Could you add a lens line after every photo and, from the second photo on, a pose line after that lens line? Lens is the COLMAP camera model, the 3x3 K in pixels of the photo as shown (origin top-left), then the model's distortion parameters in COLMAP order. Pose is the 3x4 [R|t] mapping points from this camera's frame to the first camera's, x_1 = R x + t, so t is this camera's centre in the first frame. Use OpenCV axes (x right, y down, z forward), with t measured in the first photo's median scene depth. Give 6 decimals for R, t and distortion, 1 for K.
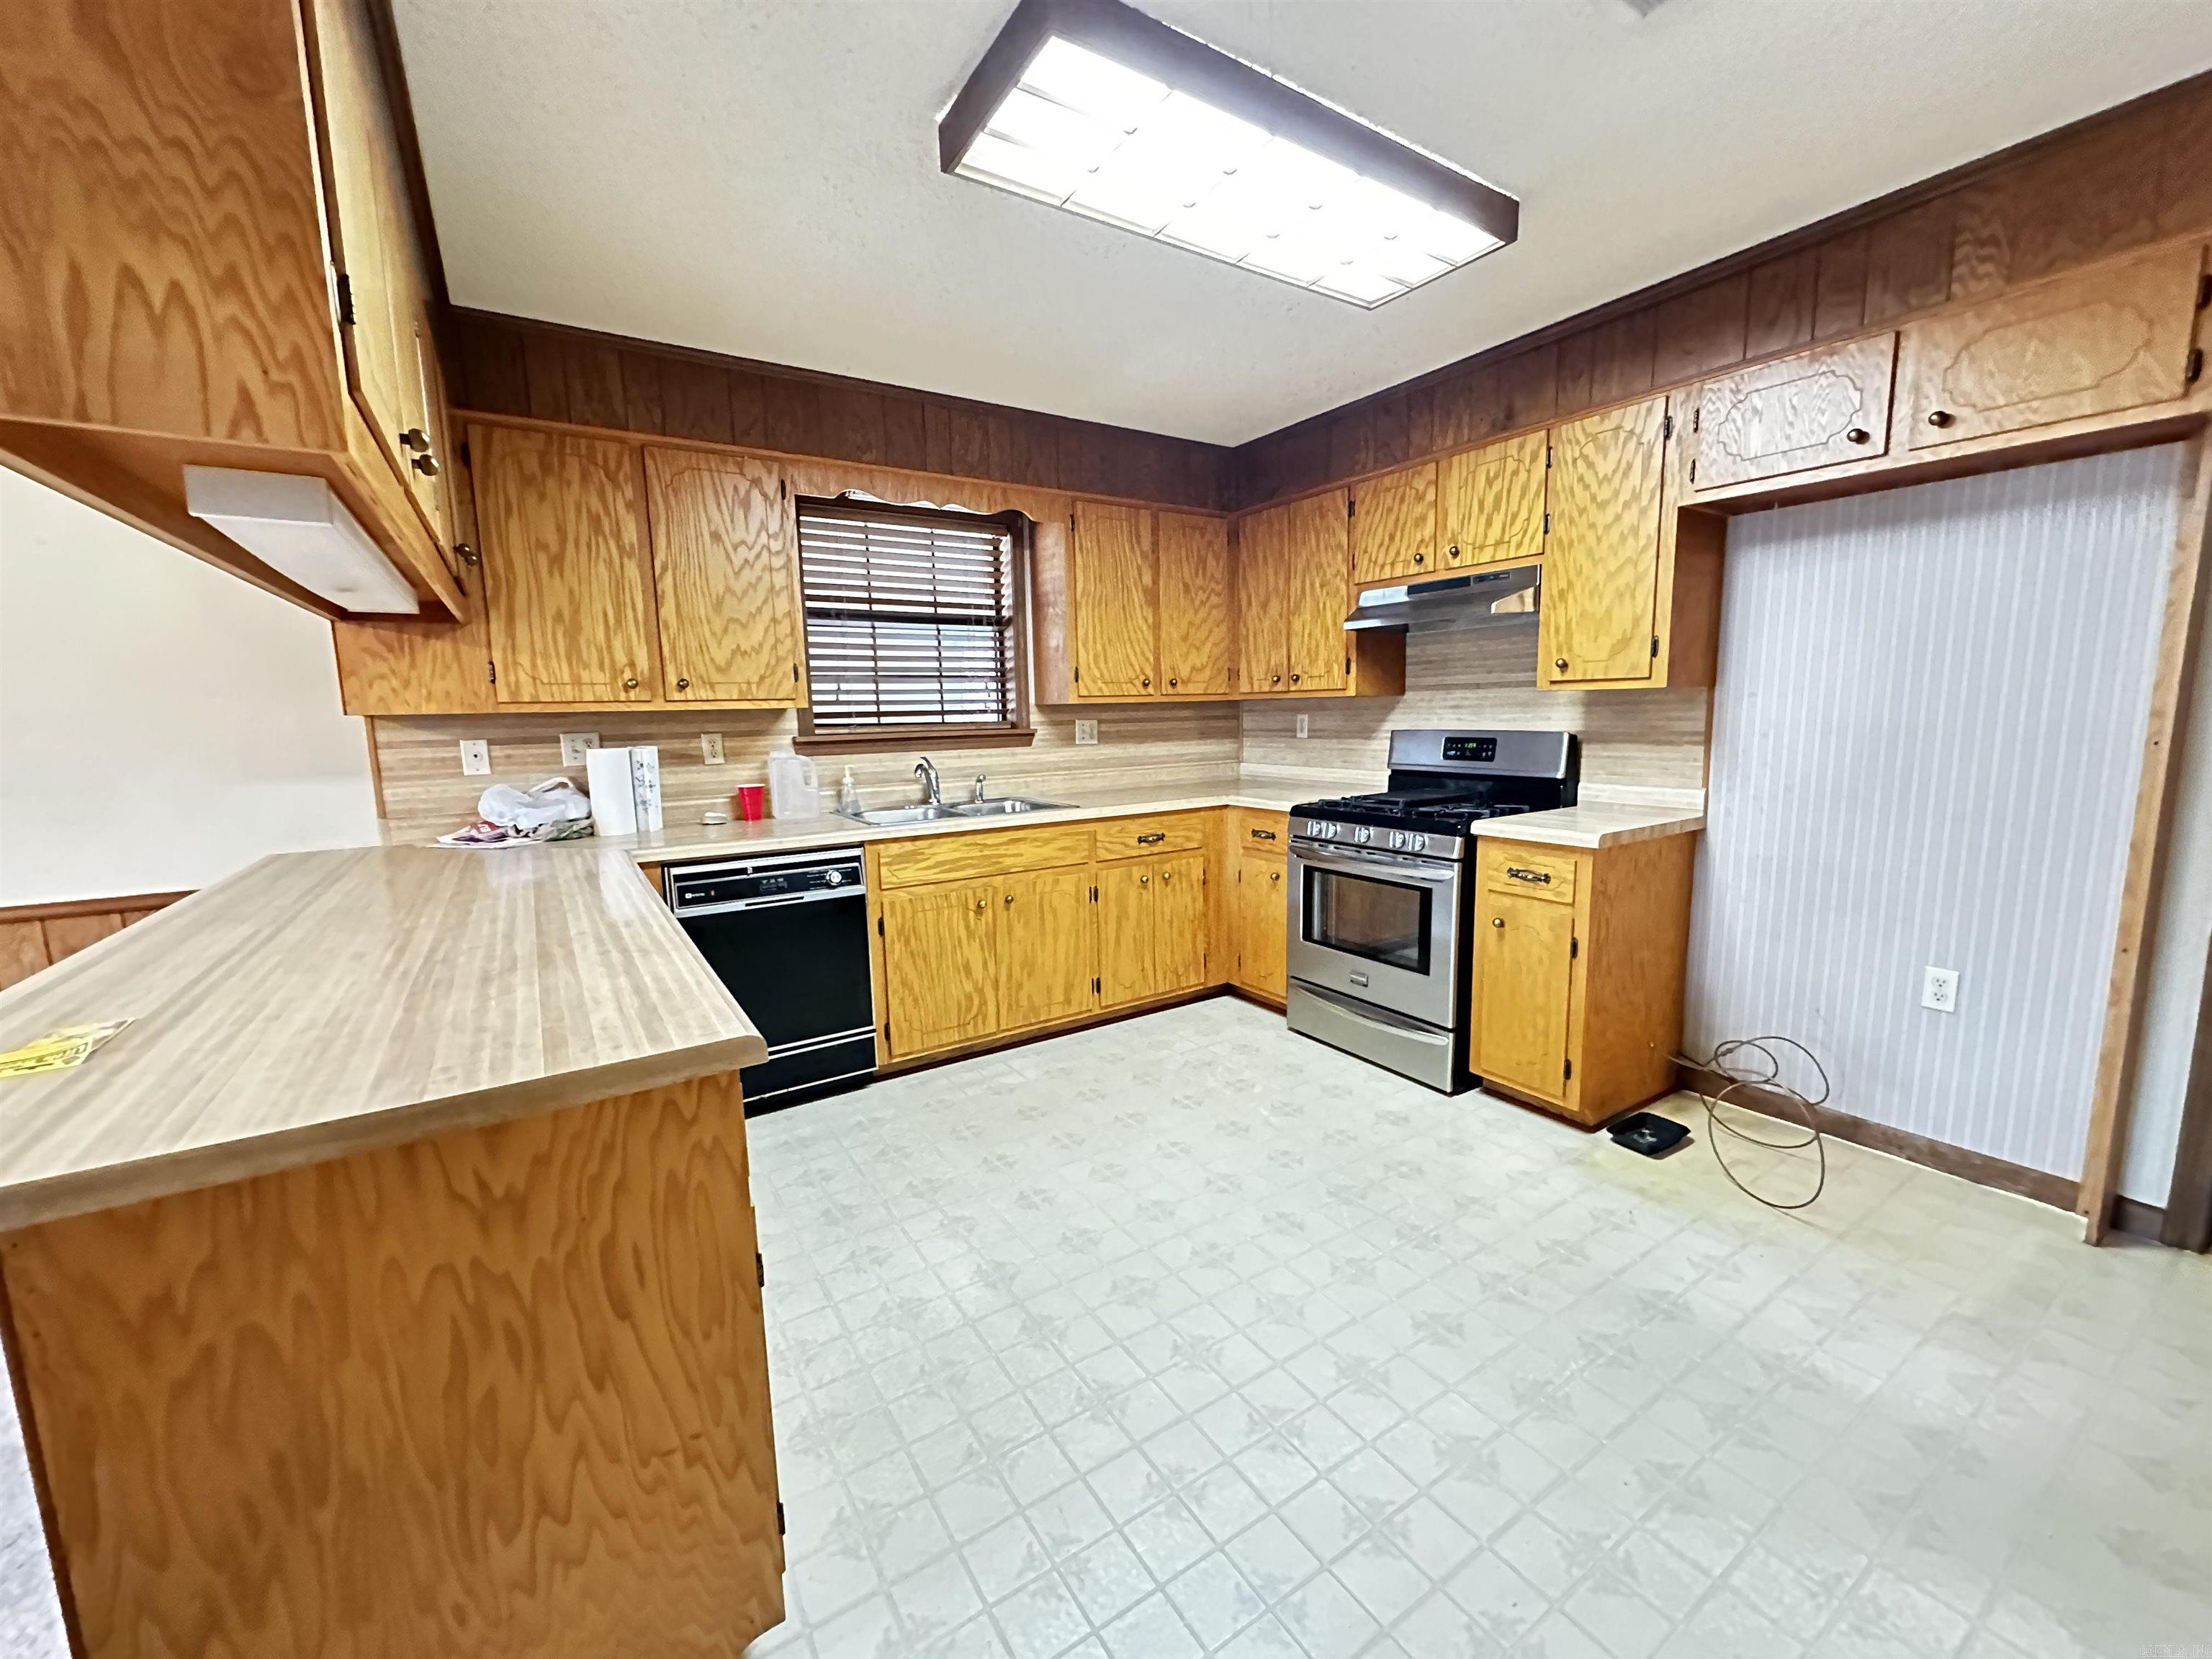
lens RADIAL K [[881.4, 0, 1104.7], [0, 881.4, 828.1], [0, 0, 1]] dist [-0.001744, 0.000019]
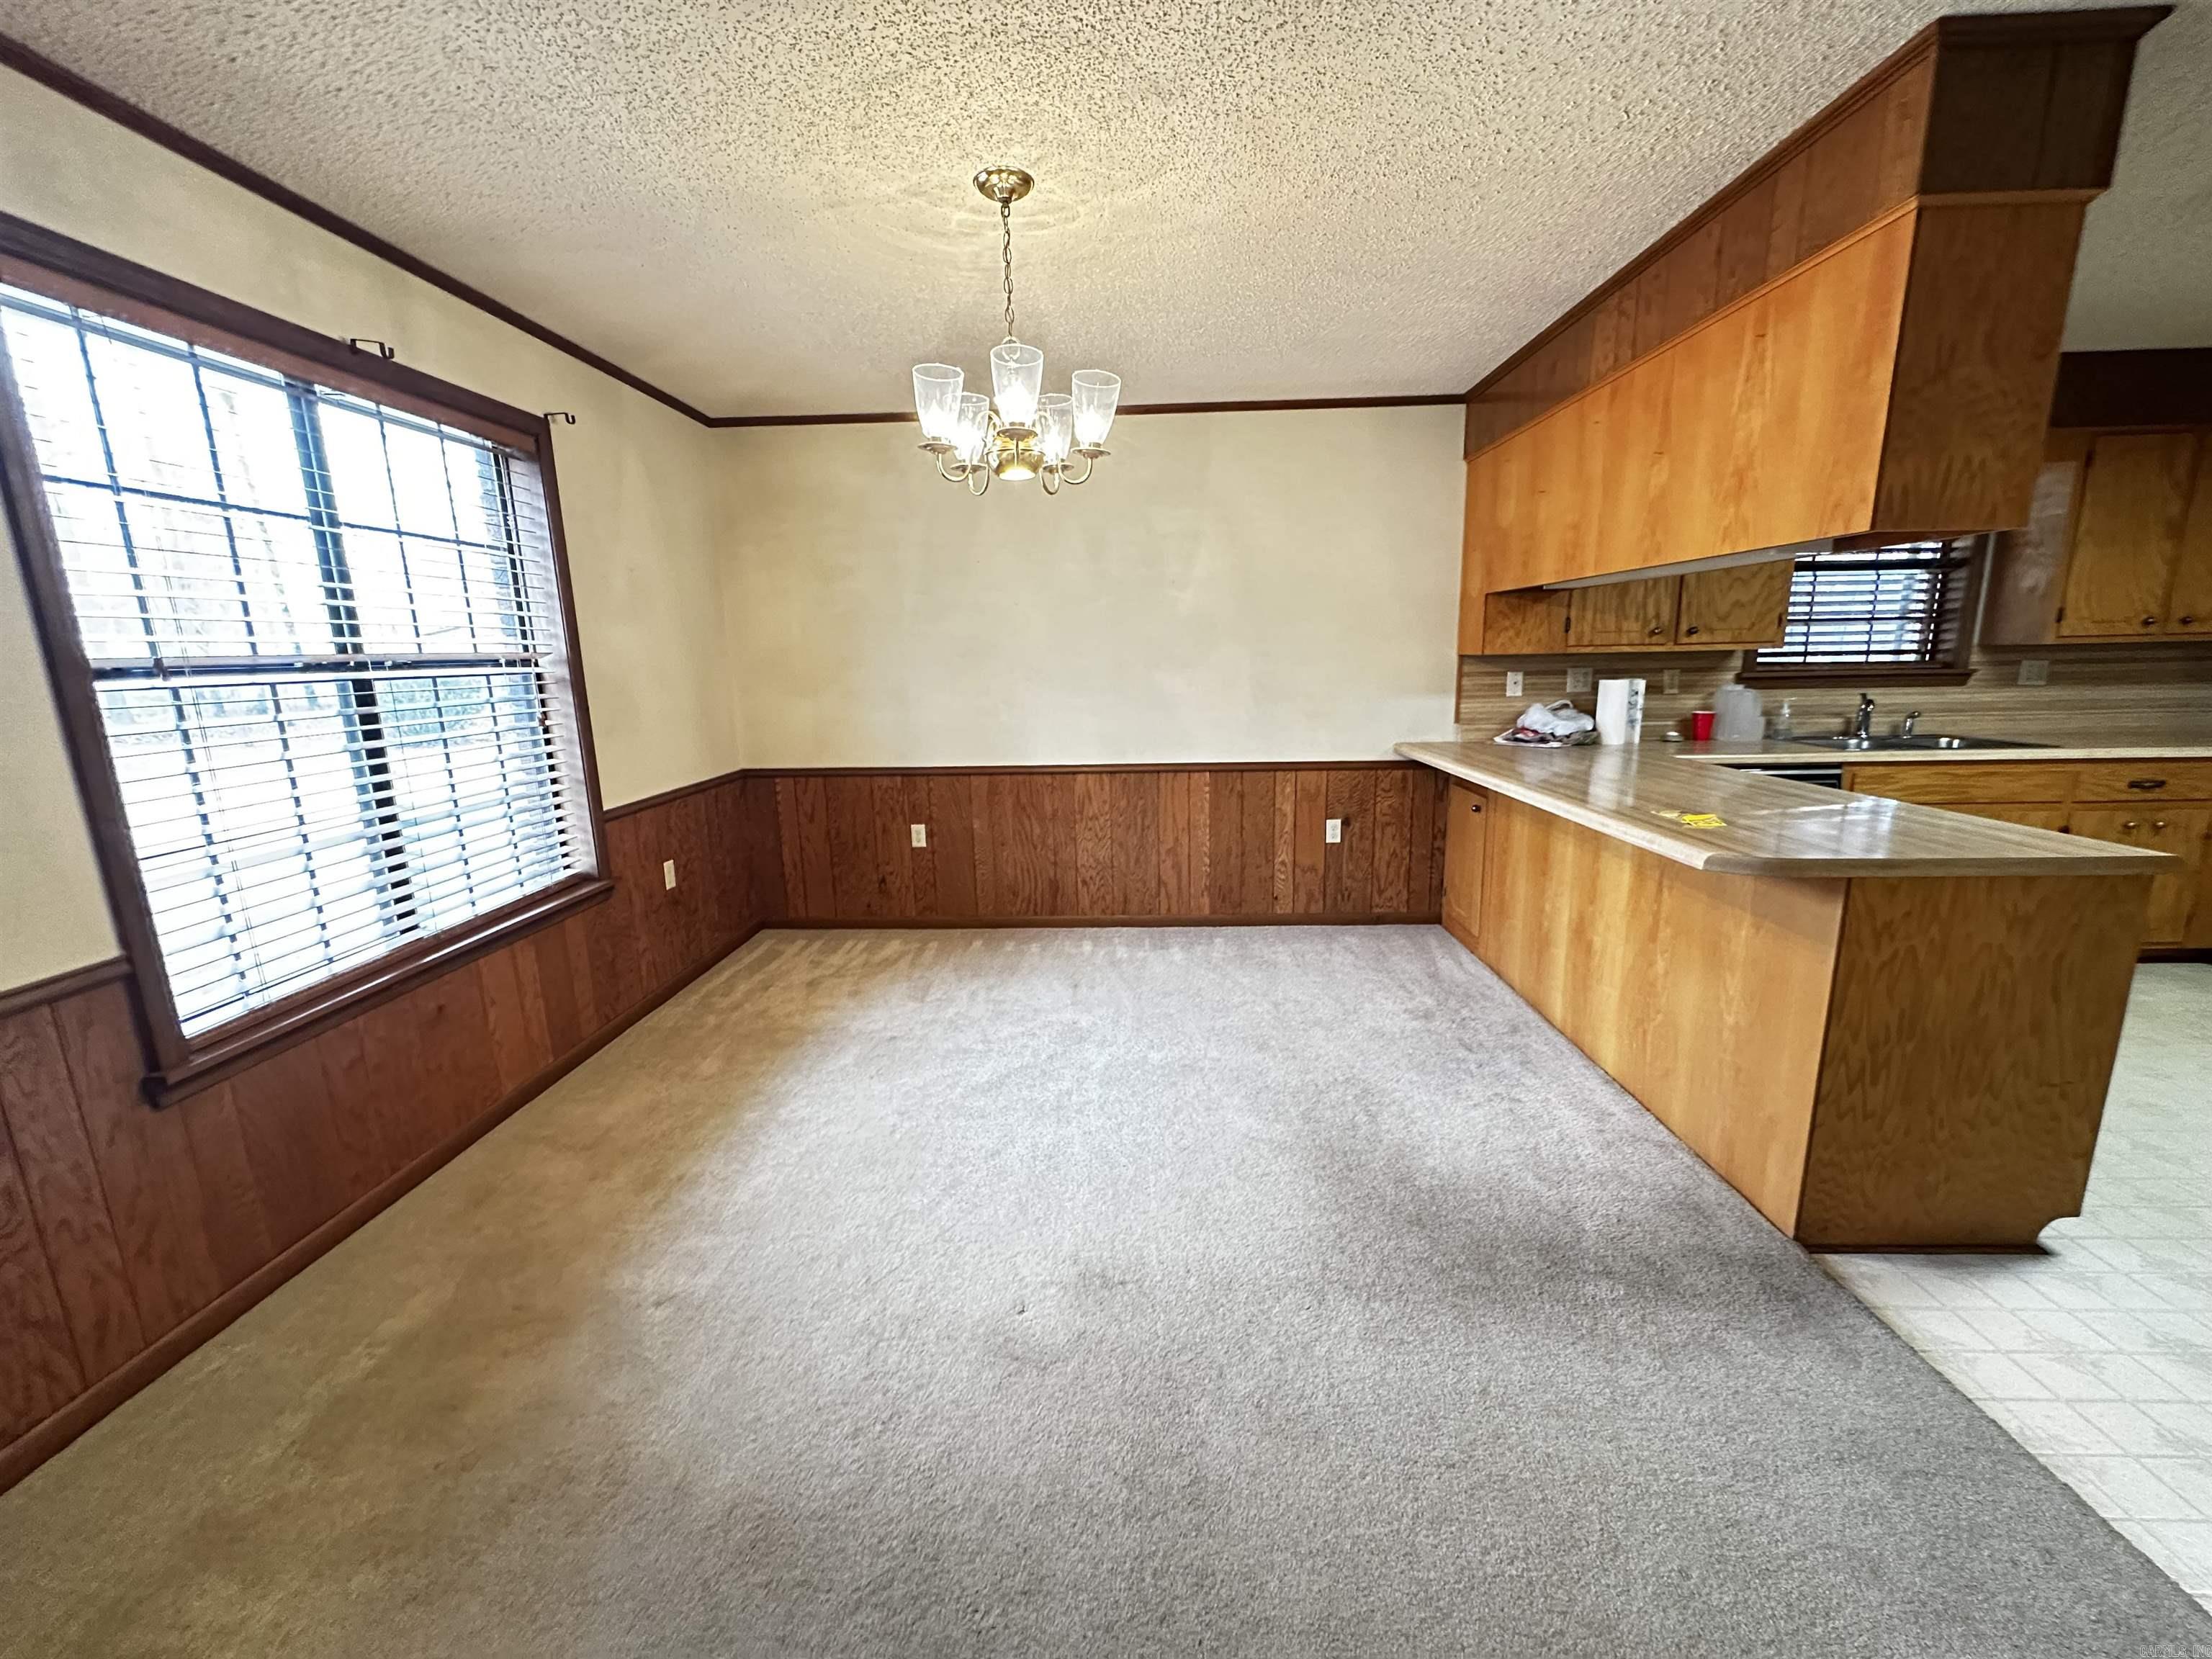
lens RADIAL K [[881.4, 0, 1107.4], [0, 881.4, 828.4], [0, 0, 1]] dist [-0.001744, 0.000019]
pose [[0.819930, 0.115281, -0.560736, -0.431932], [-0.074004, 0.992640, 0.095864, 0.066266], [0.567660, -0.037105, 0.822427, -0.578564]]
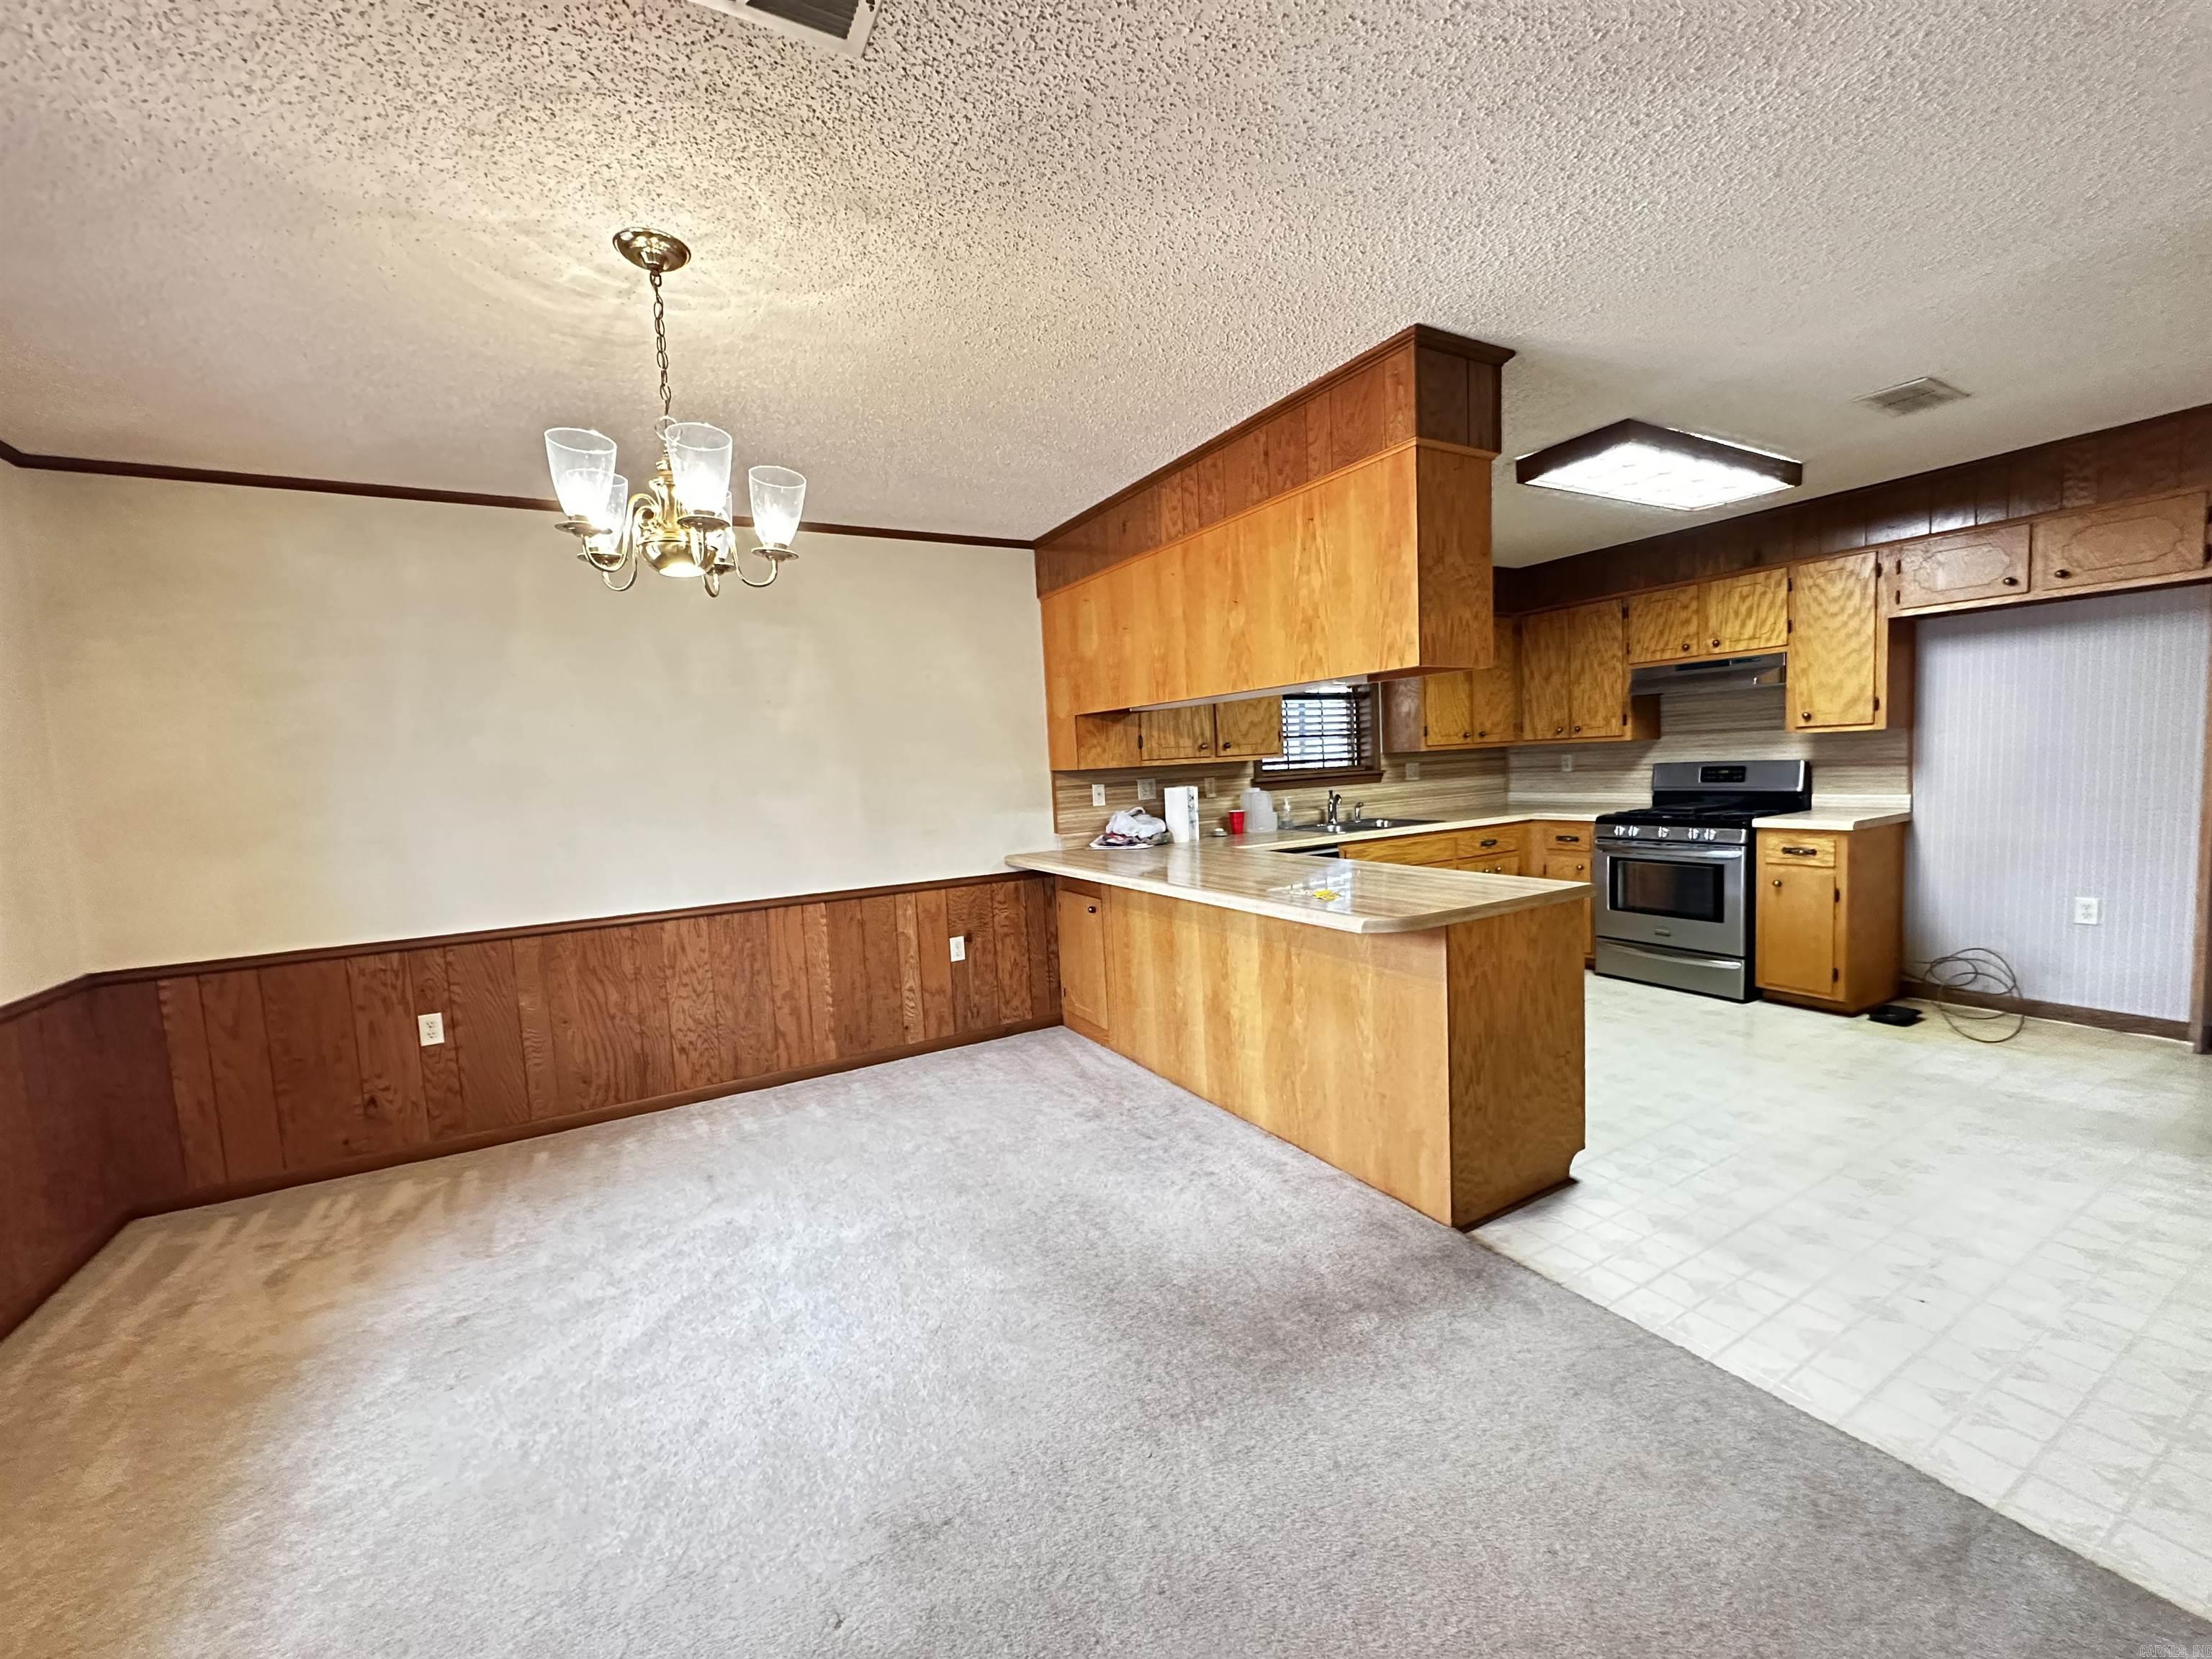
lens RADIAL K [[881.4, 0, 1104.6], [0, 881.4, 829.2], [0, 0, 1]] dist [-0.001744, 0.000019]
pose [[0.997908, -0.023801, -0.060111, -0.617971], [0.020388, 0.998179, -0.056763, 0.074094], [0.061353, 0.055419, 0.996576, -0.599713]]
